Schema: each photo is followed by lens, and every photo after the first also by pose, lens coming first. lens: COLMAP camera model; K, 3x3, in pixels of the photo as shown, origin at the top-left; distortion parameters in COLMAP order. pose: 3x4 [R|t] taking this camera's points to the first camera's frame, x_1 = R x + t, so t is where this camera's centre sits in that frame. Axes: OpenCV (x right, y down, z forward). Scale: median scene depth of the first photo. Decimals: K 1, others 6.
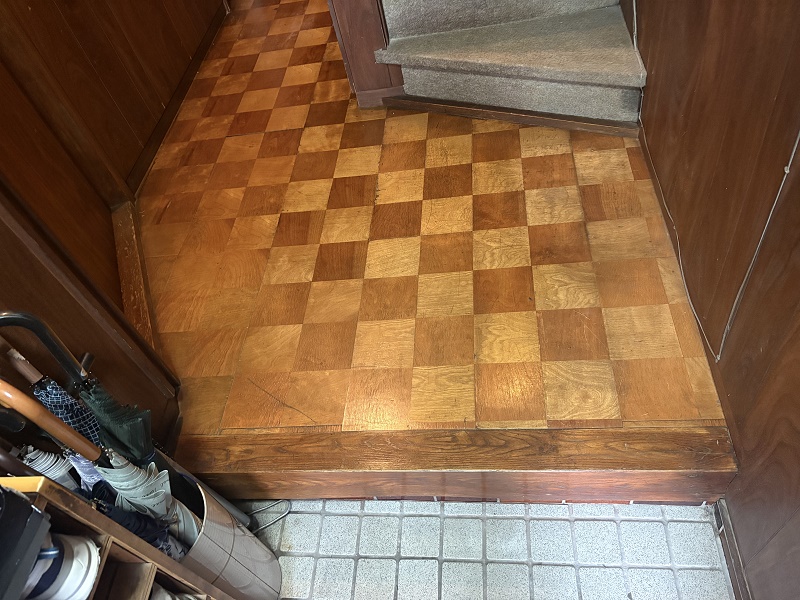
lens RADIAL K [[604.6, 0, 392.7], [0, 604.6, 305.0], [0, 0, 1]] dist [0.010227, -0.015370]
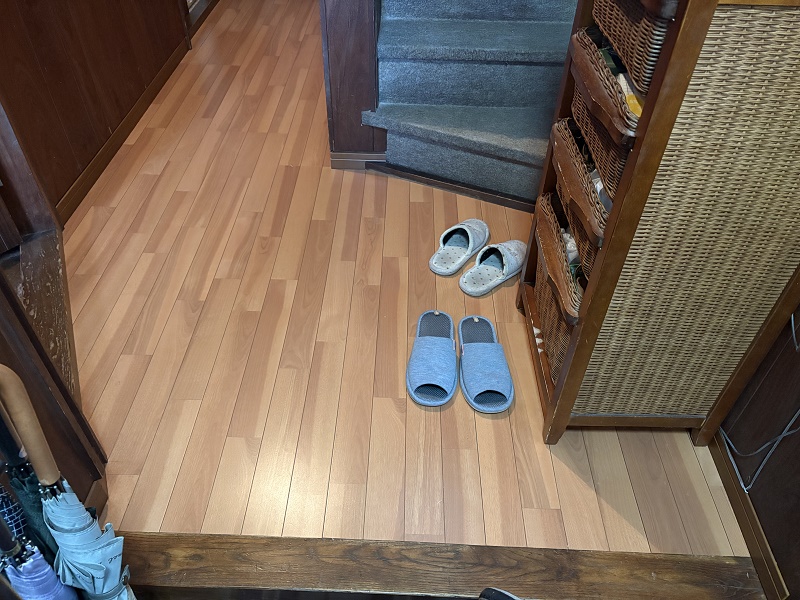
lens RADIAL K [[604.6, 0, 399.5], [0, 604.6, 300.9], [0, 0, 1]] dist [0.010227, -0.015370]
pose [[0.977426, 0.117285, 0.175733, -0.151543], [-0.094731, 0.986756, -0.131673, -0.008840], [-0.188849, 0.112053, 0.975592, 0.137561]]
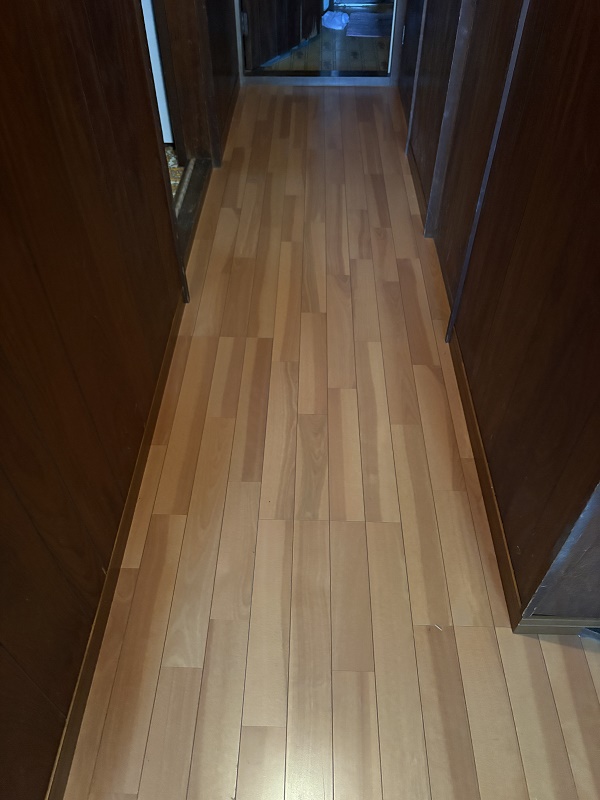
lens RADIAL K [[604.6, 0, 297.3], [0, 604.6, 407.1], [0, 0, 1]] dist [0.010227, -0.015370]
pose [[0.982243, 0.092798, 0.163059, -0.535970], [-0.081564, 0.993894, -0.074306, -0.735037], [-0.168959, 0.059687, 0.983814, 0.834096]]
